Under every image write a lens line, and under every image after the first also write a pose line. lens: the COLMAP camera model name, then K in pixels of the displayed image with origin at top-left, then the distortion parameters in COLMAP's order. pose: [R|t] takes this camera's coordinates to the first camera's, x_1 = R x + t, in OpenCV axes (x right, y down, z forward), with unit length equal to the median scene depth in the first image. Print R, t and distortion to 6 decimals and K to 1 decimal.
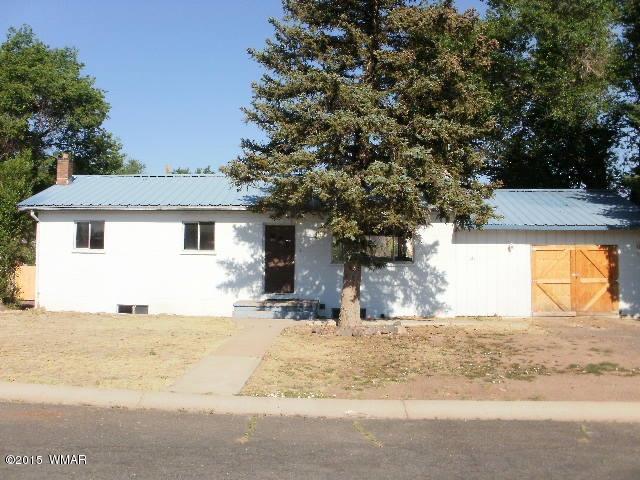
lens RADIAL K [[693.9, 0, 316.8], [0, 693.9, 238.6], [0, 0, 1]] dist [-0.191339, 0.000000]
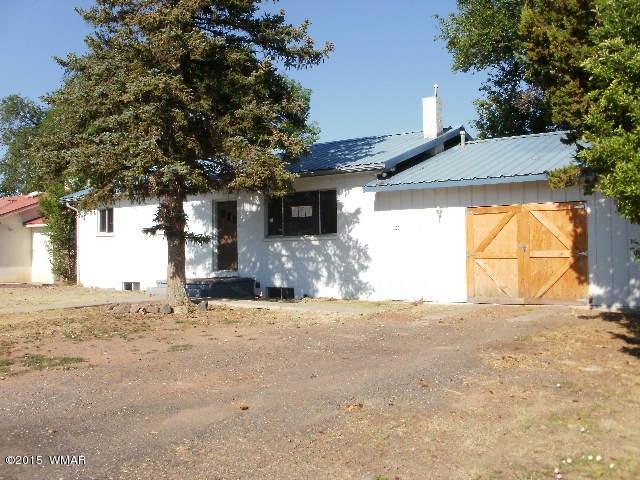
lens RADIAL K [[693.9, 0, 318.7], [0, 693.9, 236.5], [0, 0, 1]] dist [-0.191339, 0.000000]
pose [[0.814325, -0.029949, -0.579636, 0.619144], [0.043353, 0.999017, 0.009289, 0.027739], [0.578788, -0.032693, 0.814823, 0.288110]]
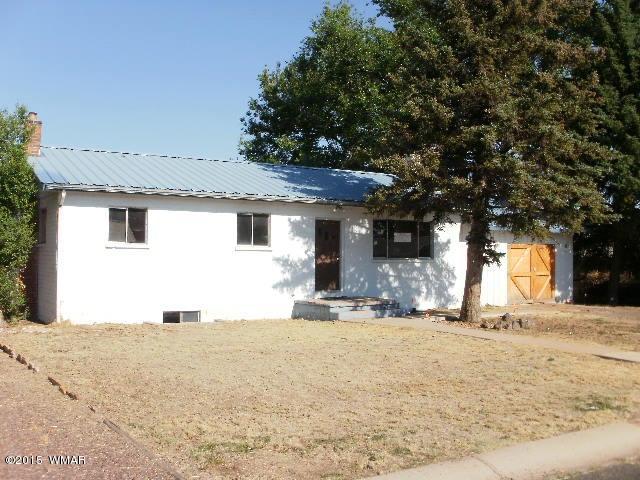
lens RADIAL K [[693.9, 0, 324.1], [0, 693.9, 241.5], [0, 0, 1]] dist [-0.191339, 0.000000]
pose [[0.809684, 0.012197, 0.586739, -0.625023], [-0.024671, 0.999608, 0.013266, -0.002304], [-0.586347, -0.025216, 0.809668, 0.233021]]
